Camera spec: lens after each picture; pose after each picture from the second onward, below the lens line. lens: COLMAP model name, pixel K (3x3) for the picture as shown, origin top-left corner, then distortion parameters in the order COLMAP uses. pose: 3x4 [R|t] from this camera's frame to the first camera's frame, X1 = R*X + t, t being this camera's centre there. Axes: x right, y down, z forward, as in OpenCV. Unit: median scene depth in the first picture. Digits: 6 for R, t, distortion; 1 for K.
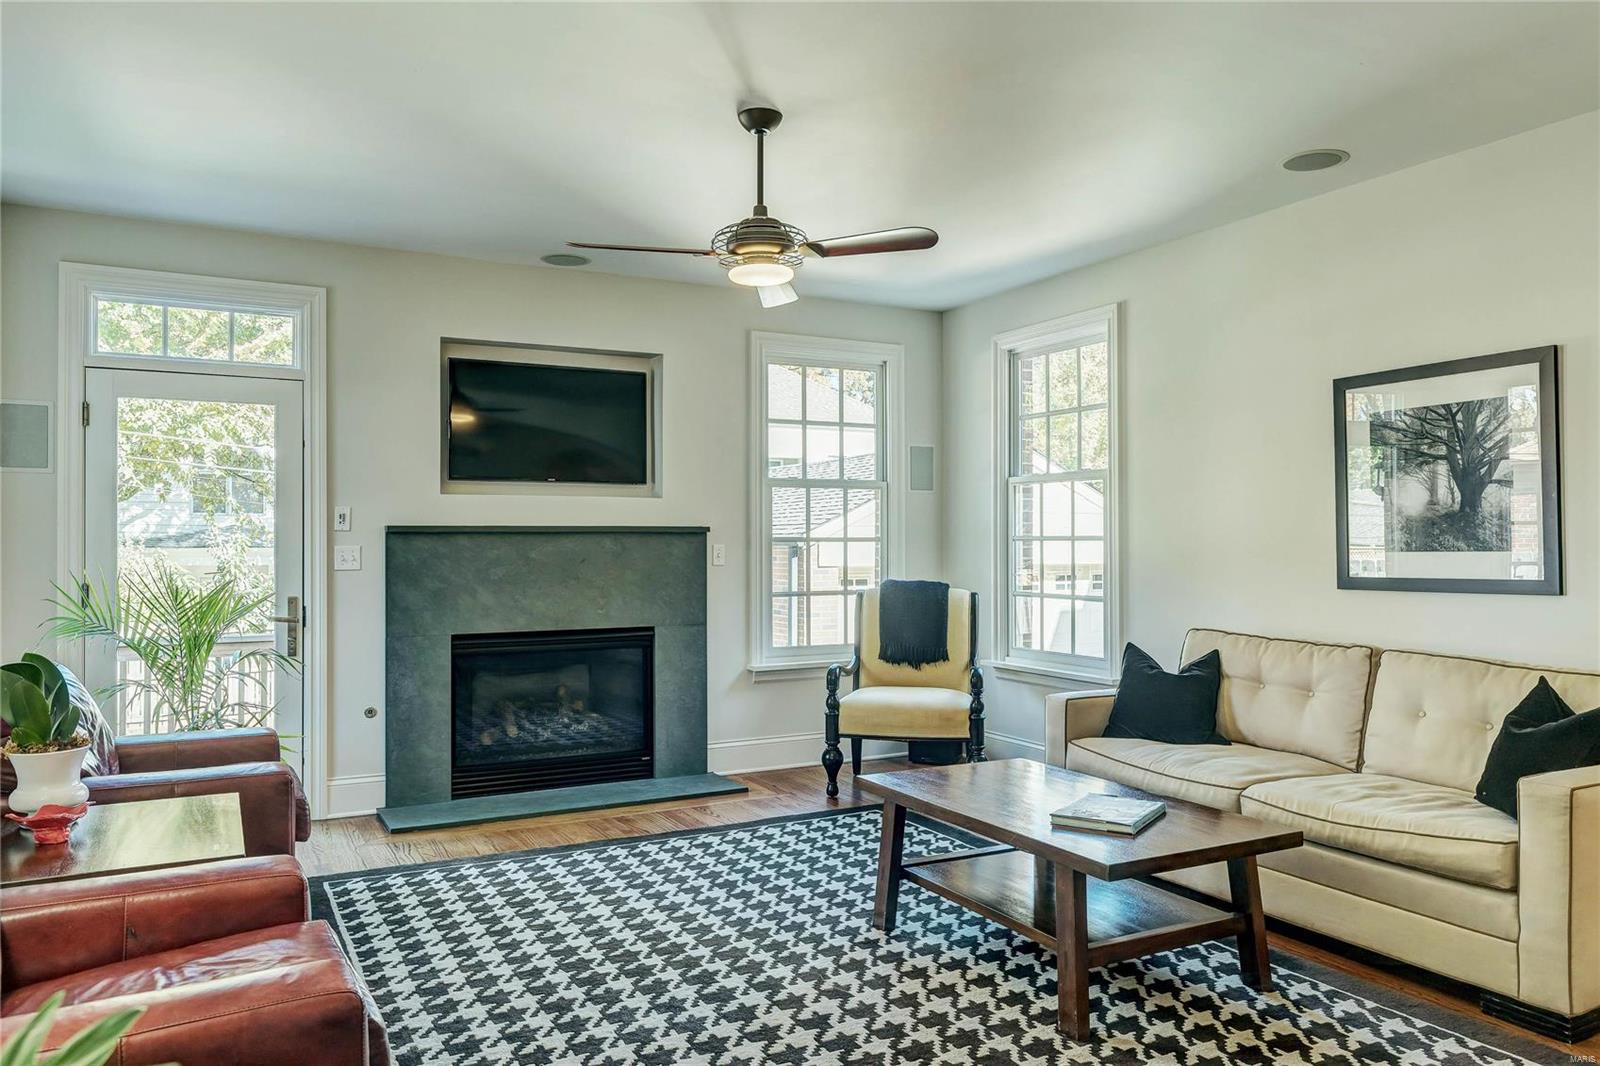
lens RADIAL K [[1137.5, 0, 800.0], [0, 1137.5, 533.0], [0, 0, 1]] dist [-0.001051, 0.000557]
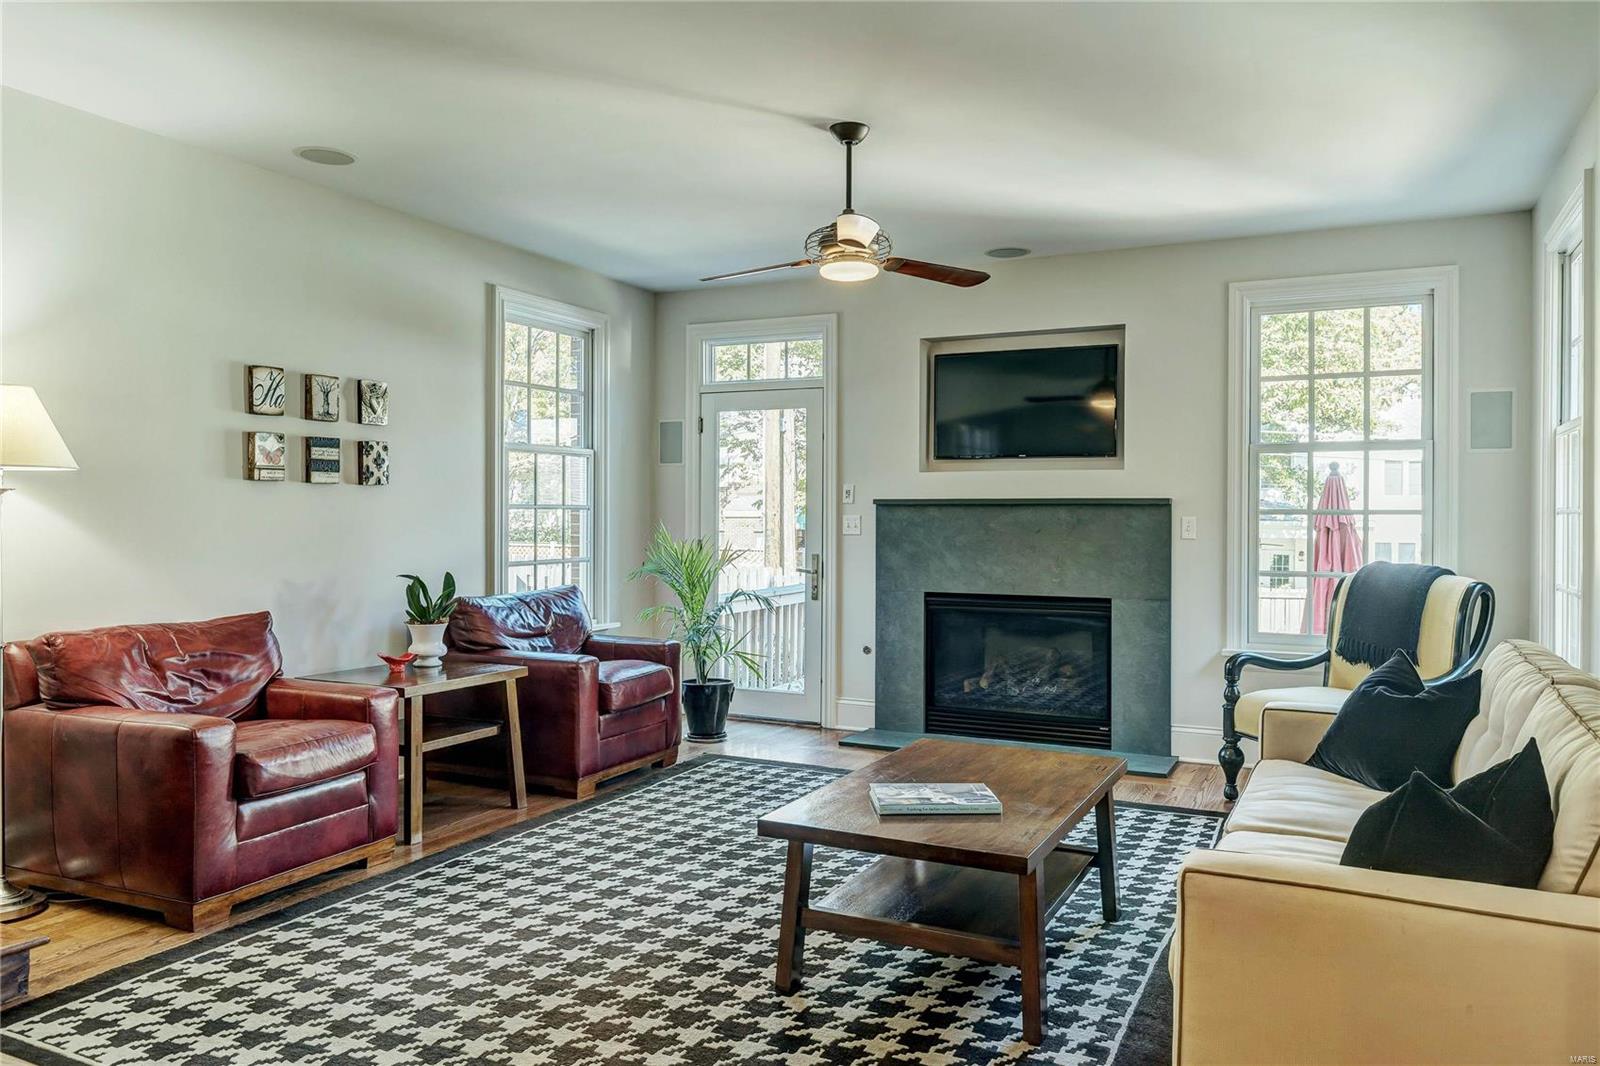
lens RADIAL K [[1147.2, 0, 801.9], [0, 1147.2, 513.7], [0, 0, 1]] dist [0.004067, 0.006010]
pose [[0.578662, 0.004072, -0.815557, 0.586125], [0.000984, 0.999983, 0.005691, 0.001877], [0.815567, -0.004096, 0.578648, 0.213229]]
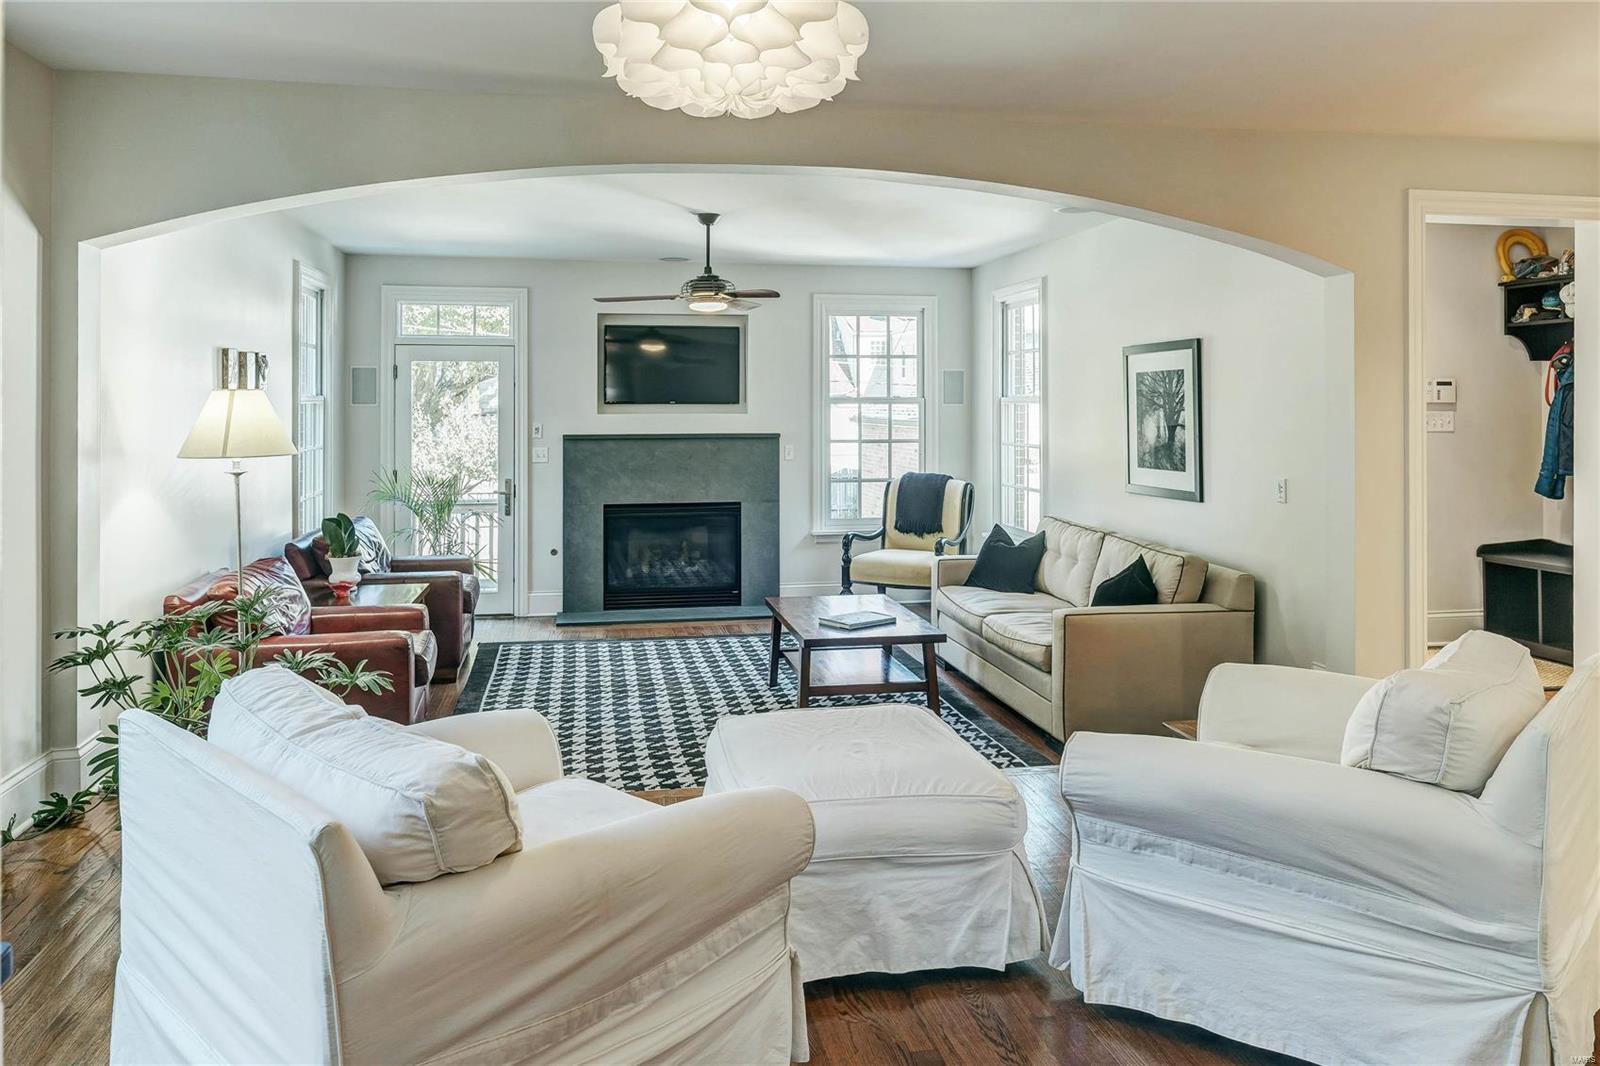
lens RADIAL K [[1196.5, 0, 802.6], [0, 1196.5, 386.5], [0, 0, 1]] dist [-0.000579, 0.000589]
pose [[0.953633, -0.001855, -0.300965, 0.447787], [0.001271, 0.999997, -0.002139, -0.068321], [0.300968, 0.001657, 0.953633, -0.481466]]
